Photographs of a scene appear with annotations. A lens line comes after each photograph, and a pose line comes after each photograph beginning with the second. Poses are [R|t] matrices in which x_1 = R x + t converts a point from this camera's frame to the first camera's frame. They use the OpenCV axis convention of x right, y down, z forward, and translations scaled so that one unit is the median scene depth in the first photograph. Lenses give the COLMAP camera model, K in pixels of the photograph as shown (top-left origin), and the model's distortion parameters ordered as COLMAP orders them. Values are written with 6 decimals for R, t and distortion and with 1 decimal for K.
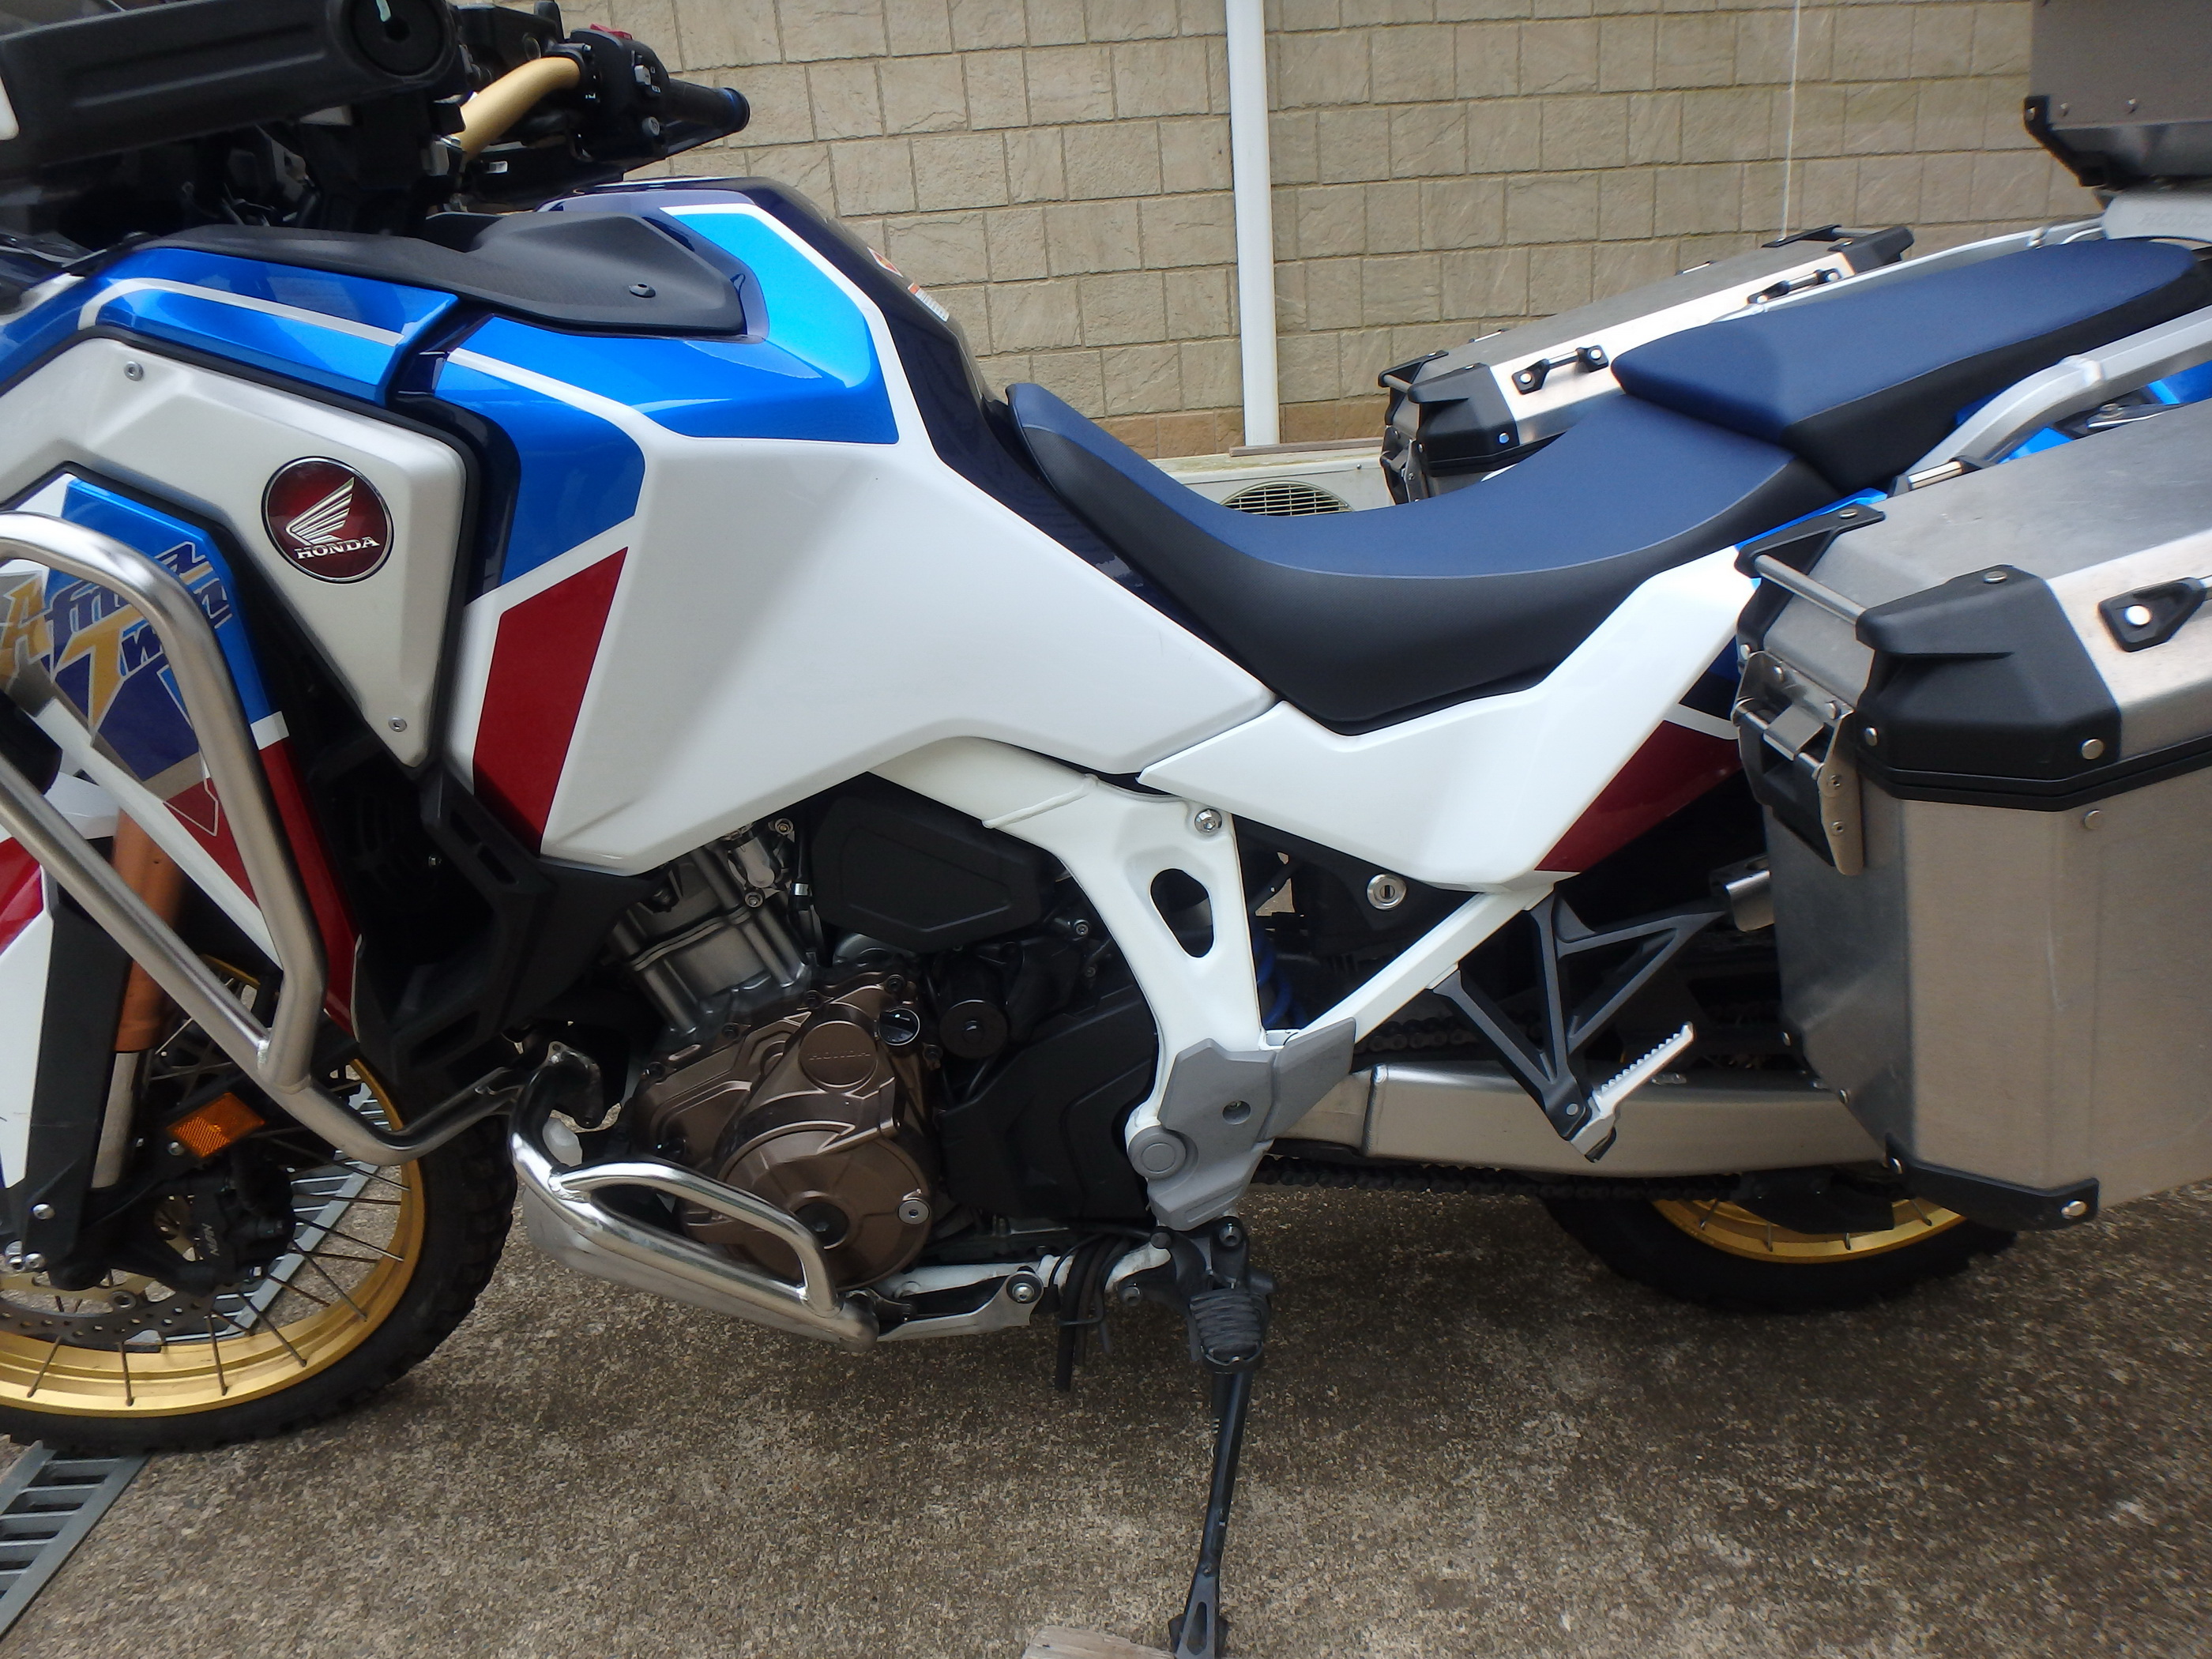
lens RADIAL K [[1364.7, 0, 1099.3], [0, 1364.7, 805.9], [0, 0, 1]] dist [-0.043843, 0.011837]
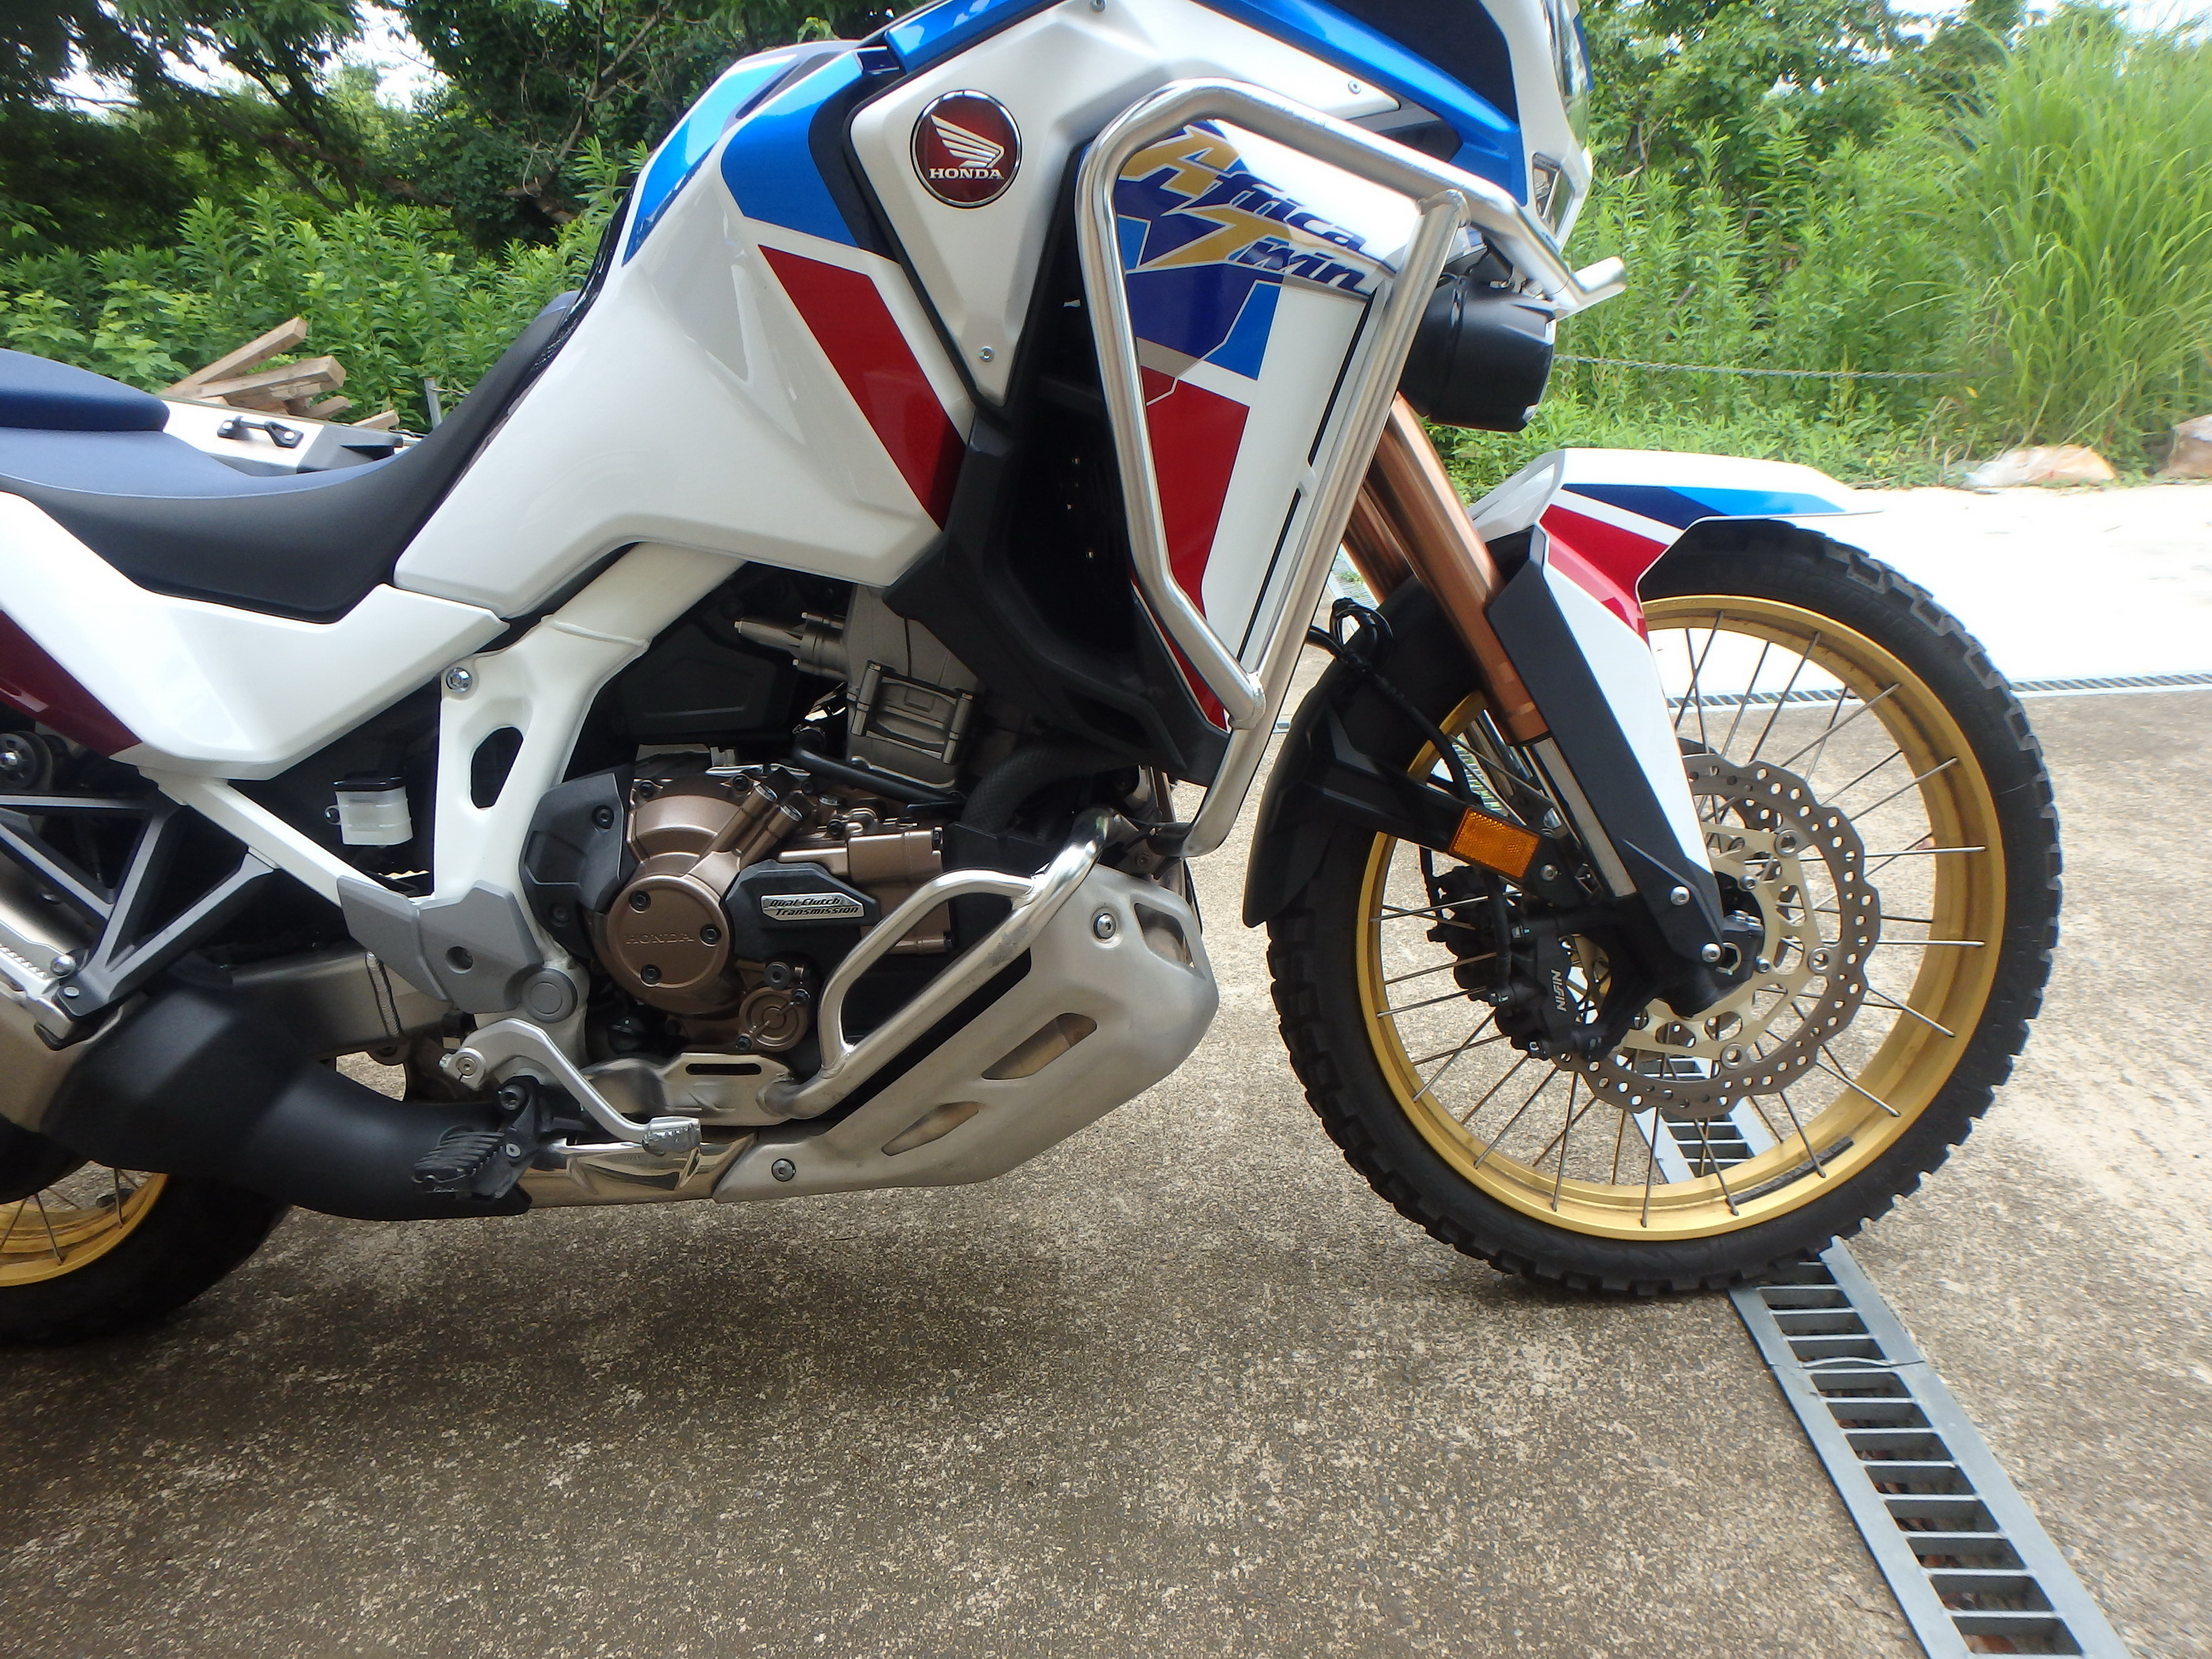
lens RADIAL K [[1364.7, 0, 1109.9], [0, 1364.7, 849.4], [0, 0, 1]] dist [-0.043843, 0.011837]
pose [[-0.985222, 0.098217, 0.140323, -0.500565], [0.165229, 0.760840, 0.627553, -0.484019], [-0.045127, 0.641464, -0.765824, 1.789307]]
